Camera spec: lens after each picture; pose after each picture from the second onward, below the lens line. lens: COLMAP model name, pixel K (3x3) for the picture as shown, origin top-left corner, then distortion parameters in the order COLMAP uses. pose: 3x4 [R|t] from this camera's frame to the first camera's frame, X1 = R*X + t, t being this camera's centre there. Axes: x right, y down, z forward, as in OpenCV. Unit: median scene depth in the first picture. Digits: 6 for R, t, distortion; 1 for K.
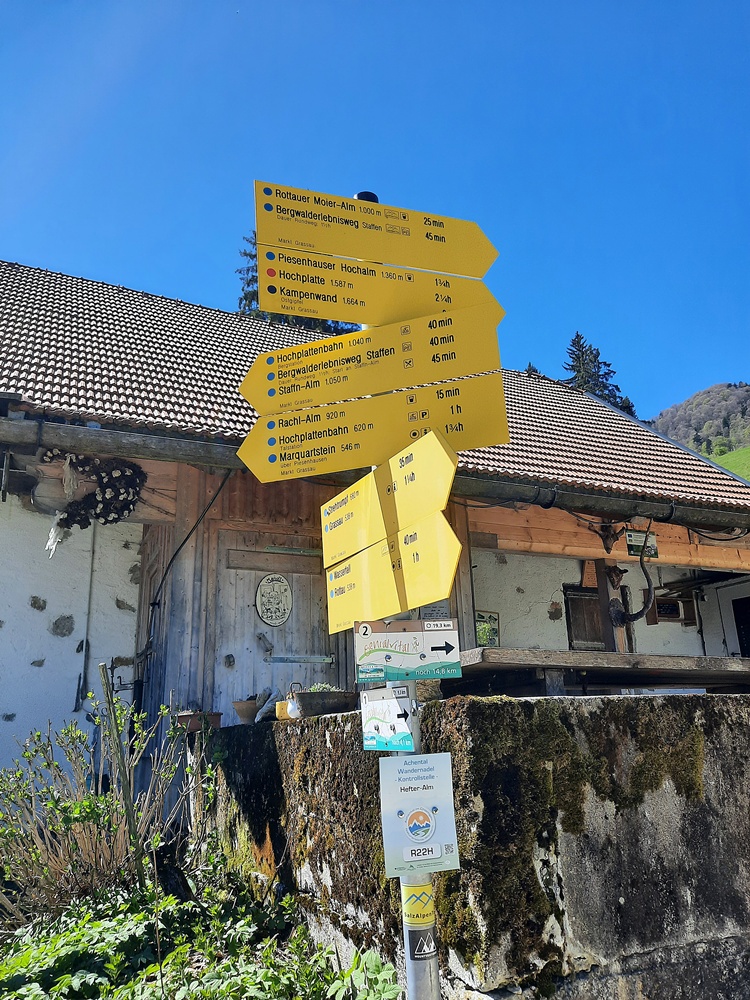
lens RADIAL K [[675.7, 0, 375.0], [0, 675.7, 500.0], [0, 0, 1]] dist [0.072475, -0.052979]
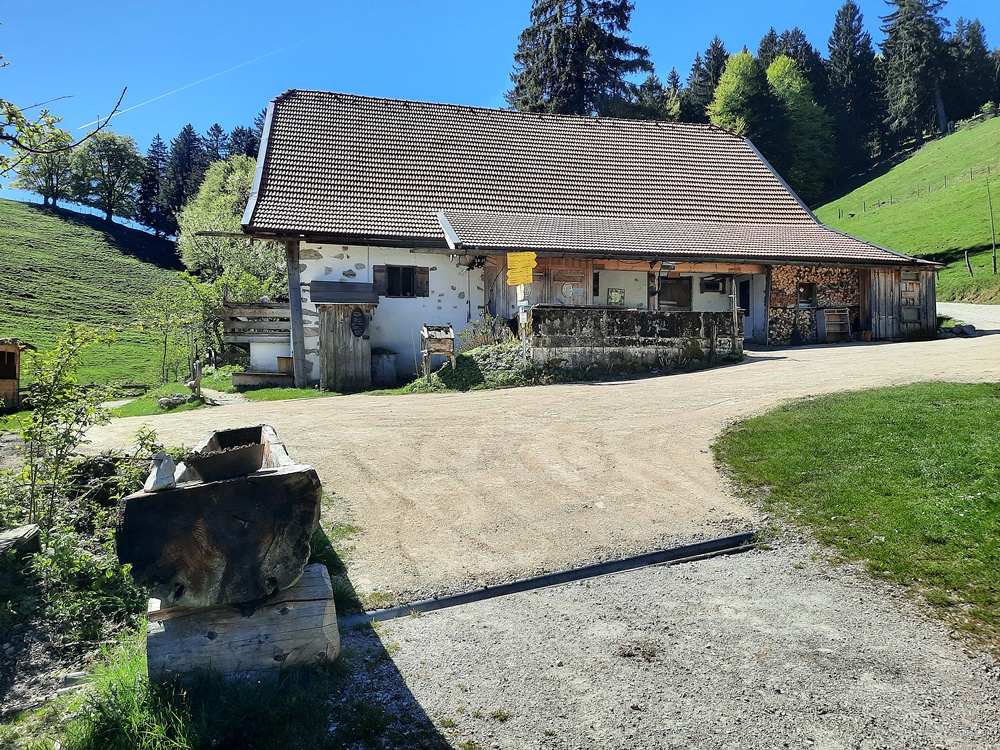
lens RADIAL K [[675.7, 0, 500.0], [0, 675.7, 375.0], [0, 0, 1]] dist [0.072475, -0.052979]
pose [[0.965606, 0.034807, -0.257670, 0.473482], [0.047654, 0.950523, 0.306979, -0.377969], [0.255606, -0.308700, 0.916171, -1.742141]]
